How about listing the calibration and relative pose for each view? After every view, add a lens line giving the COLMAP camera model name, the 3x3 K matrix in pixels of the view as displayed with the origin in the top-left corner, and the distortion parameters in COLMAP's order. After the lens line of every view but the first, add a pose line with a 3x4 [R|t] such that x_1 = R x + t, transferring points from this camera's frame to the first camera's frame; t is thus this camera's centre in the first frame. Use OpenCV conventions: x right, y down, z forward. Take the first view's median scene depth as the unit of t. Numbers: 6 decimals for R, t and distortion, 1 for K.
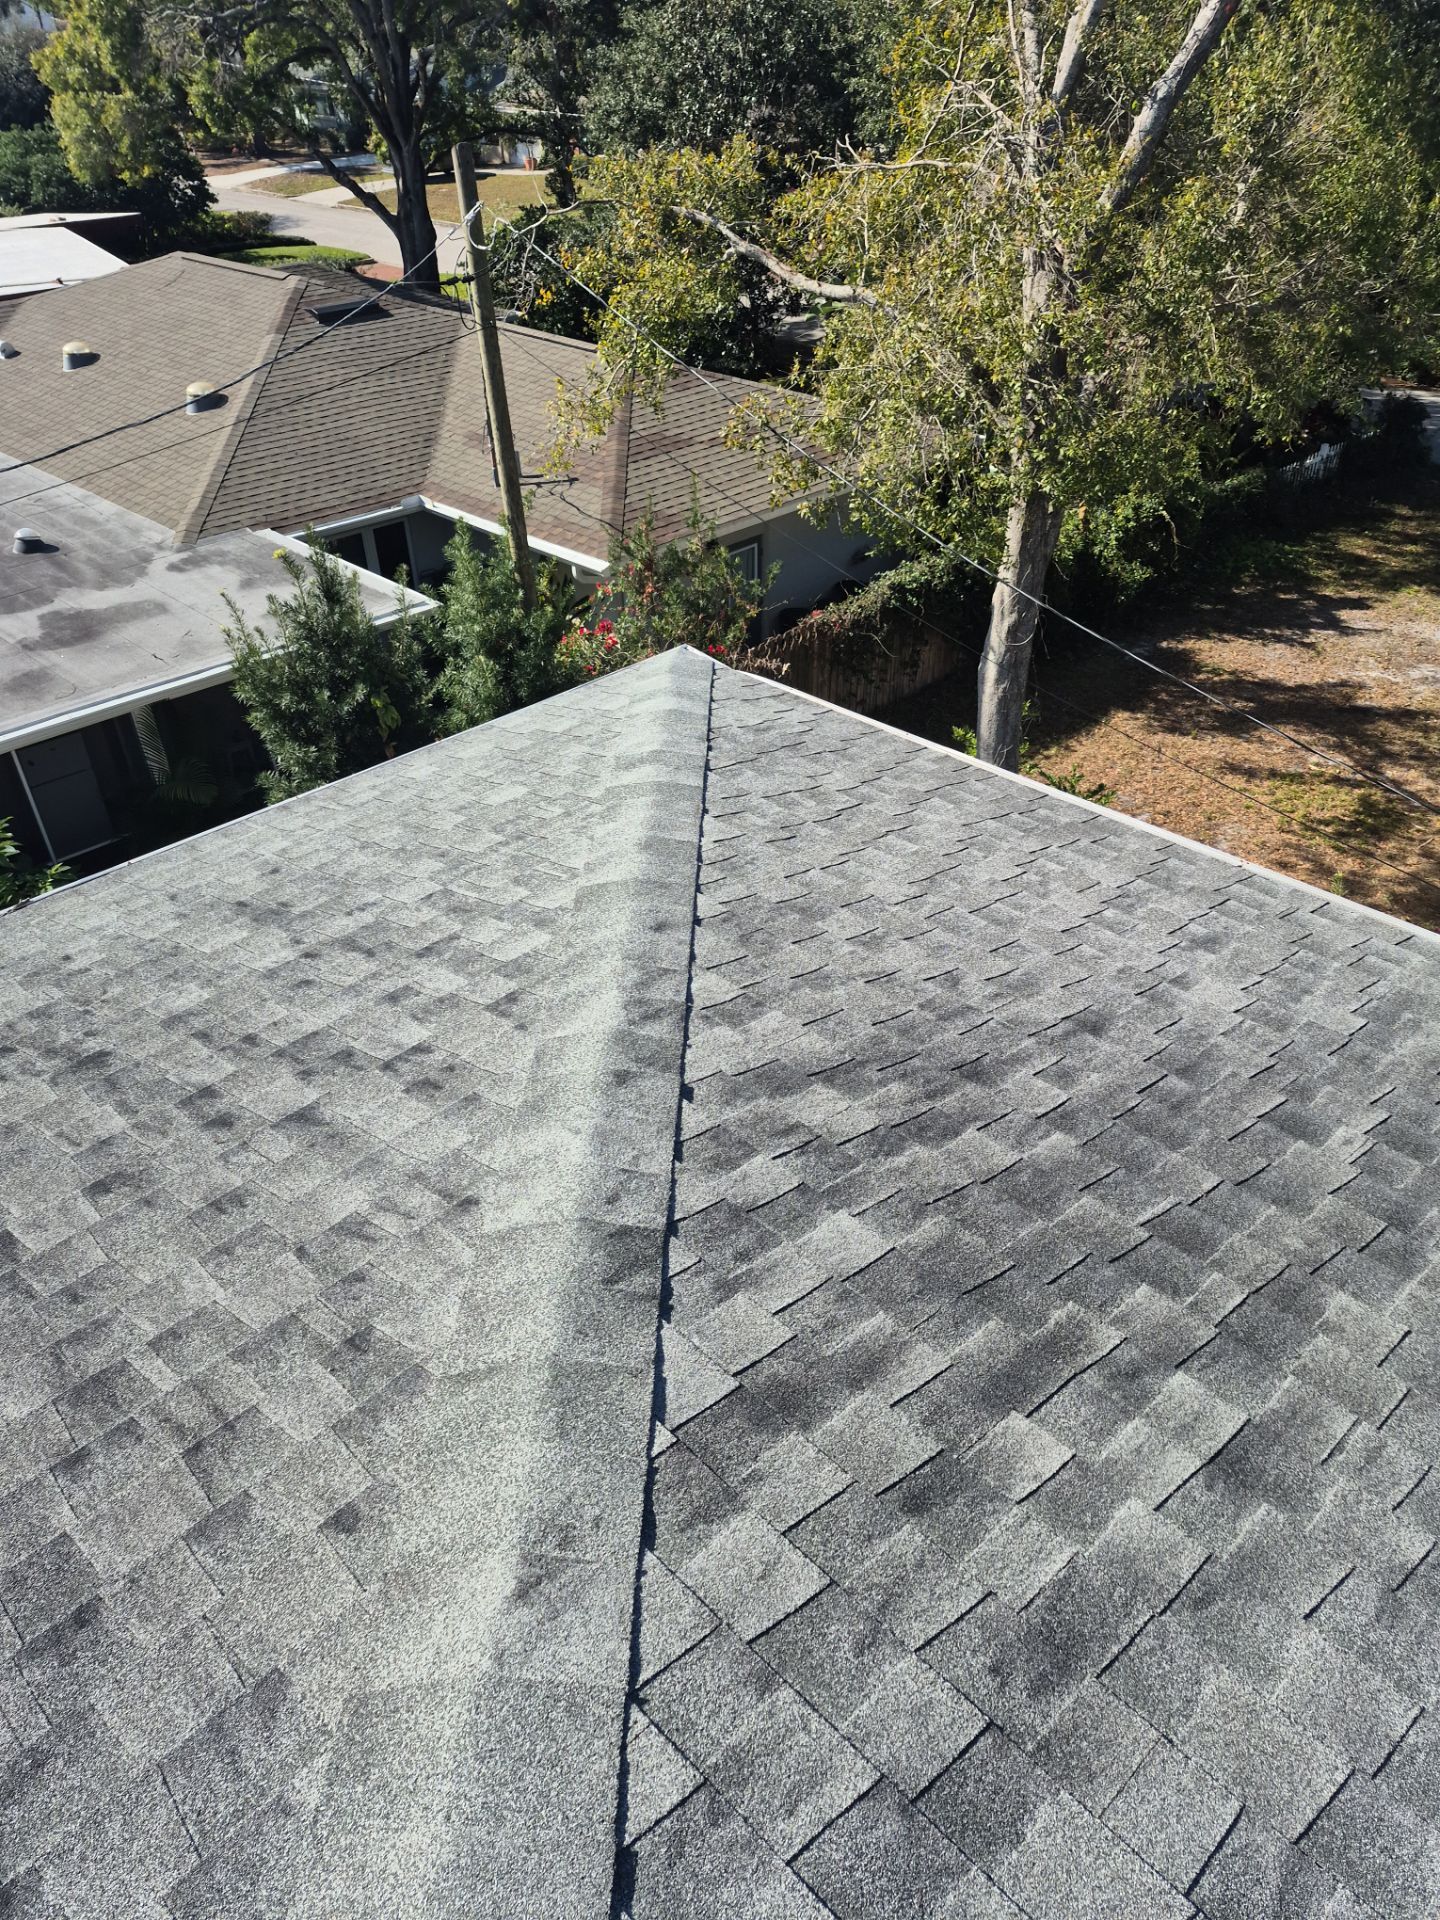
lens RADIAL K [[1311.7, 0, 752.3], [0, 1311.7, 956.9], [0, 0, 1]] dist [0.093238, -0.111713]
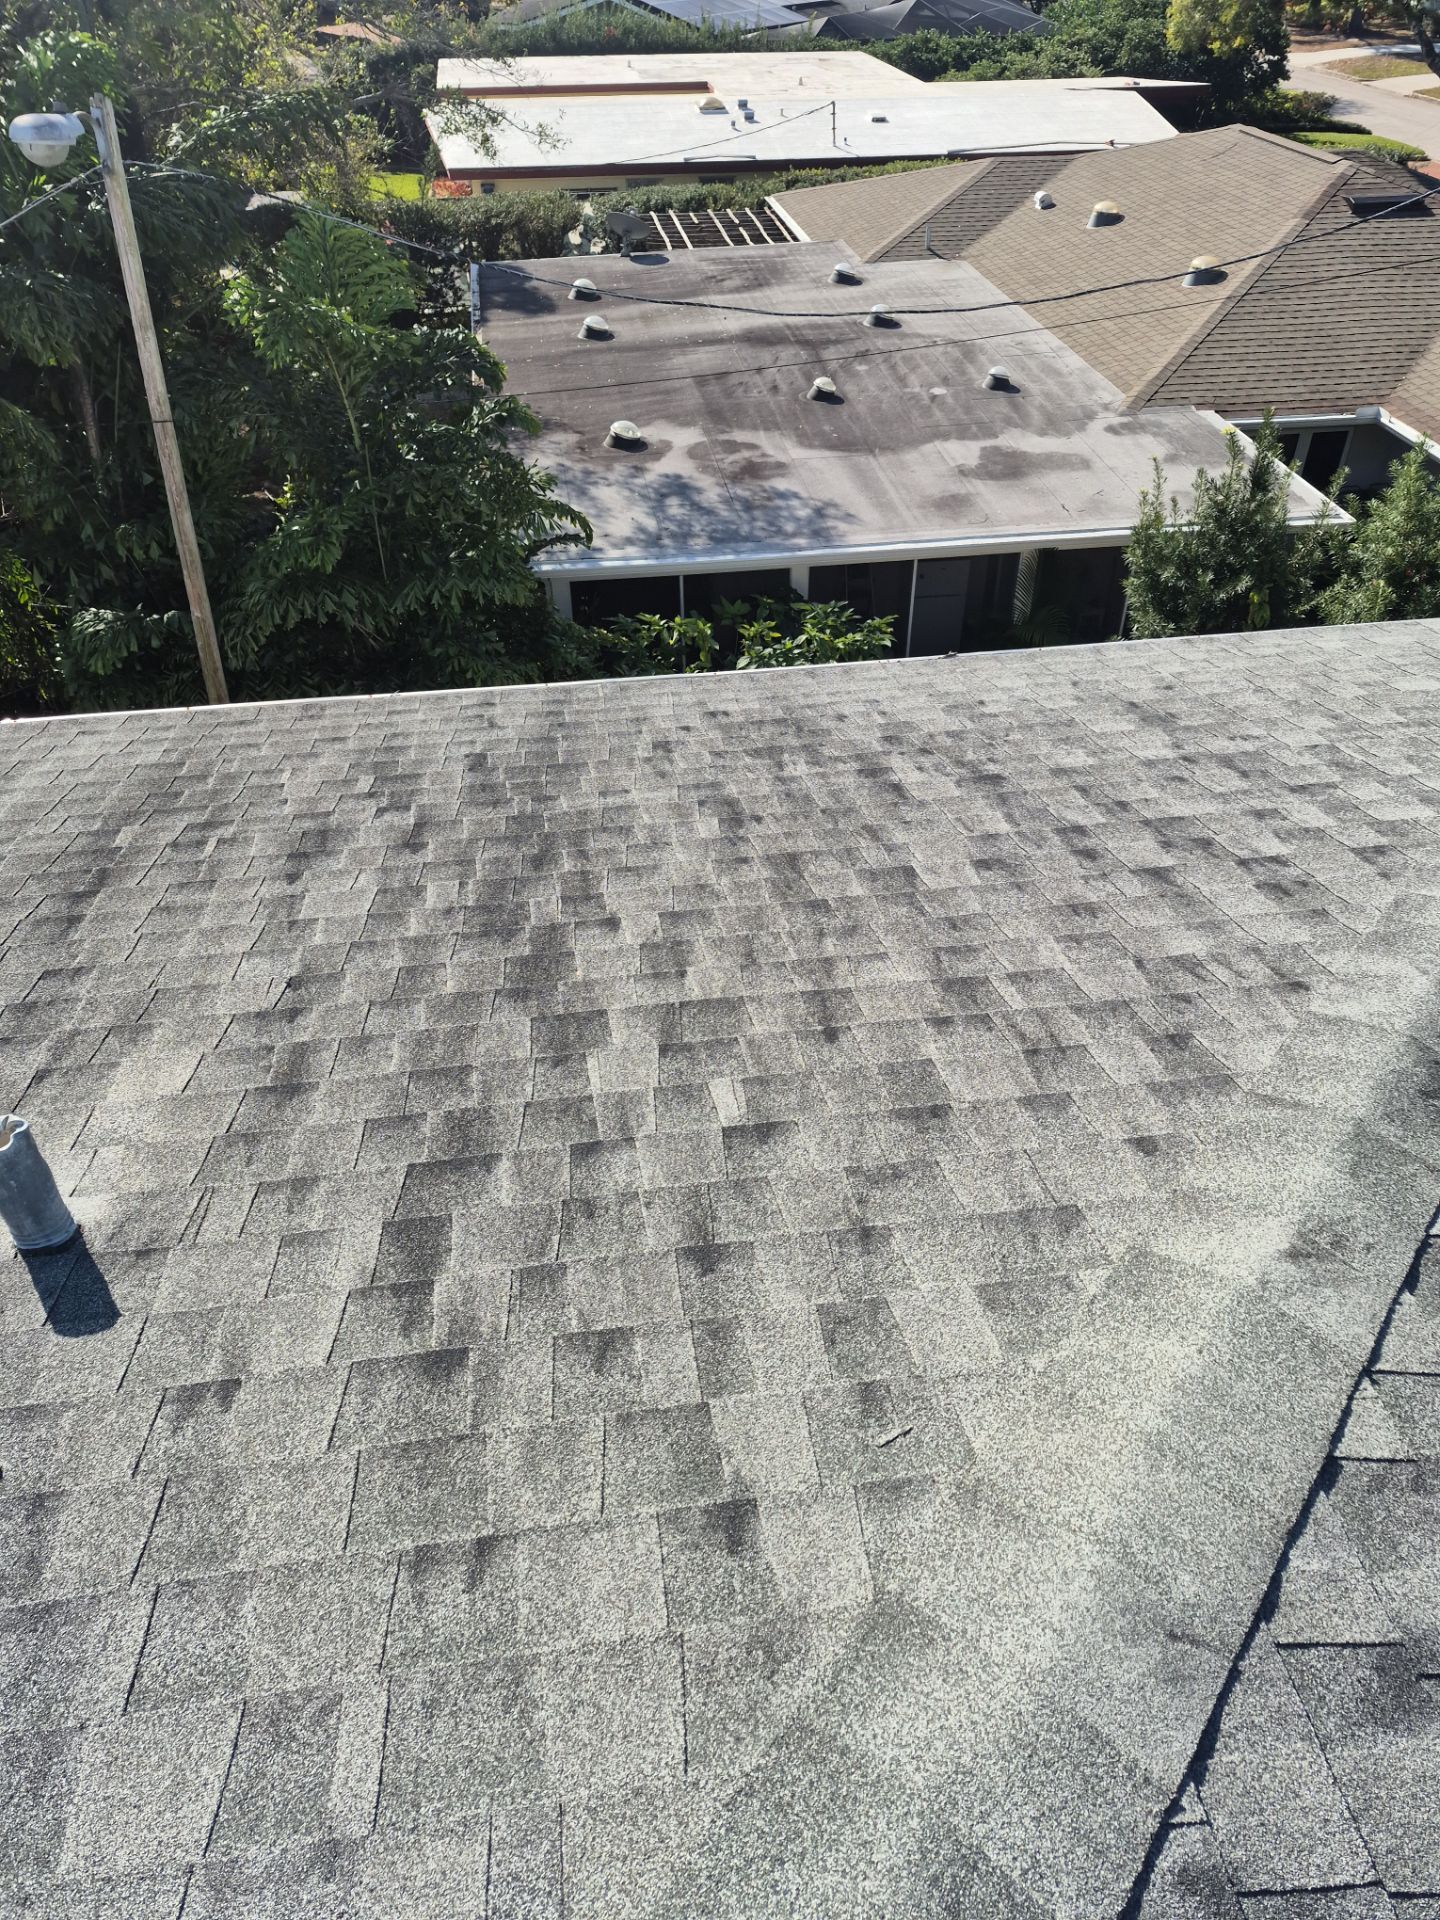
lens RADIAL K [[1311.7, 0, 752.3], [0, 1311.7, 956.9], [0, 0, 1]] dist [0.093238, -0.111713]
pose [[0.794343, 0.396204, -0.460480, -0.057937], [-0.366704, 0.917081, 0.156495, 0.115961], [0.484302, 0.044549, 0.873766, -0.122087]]
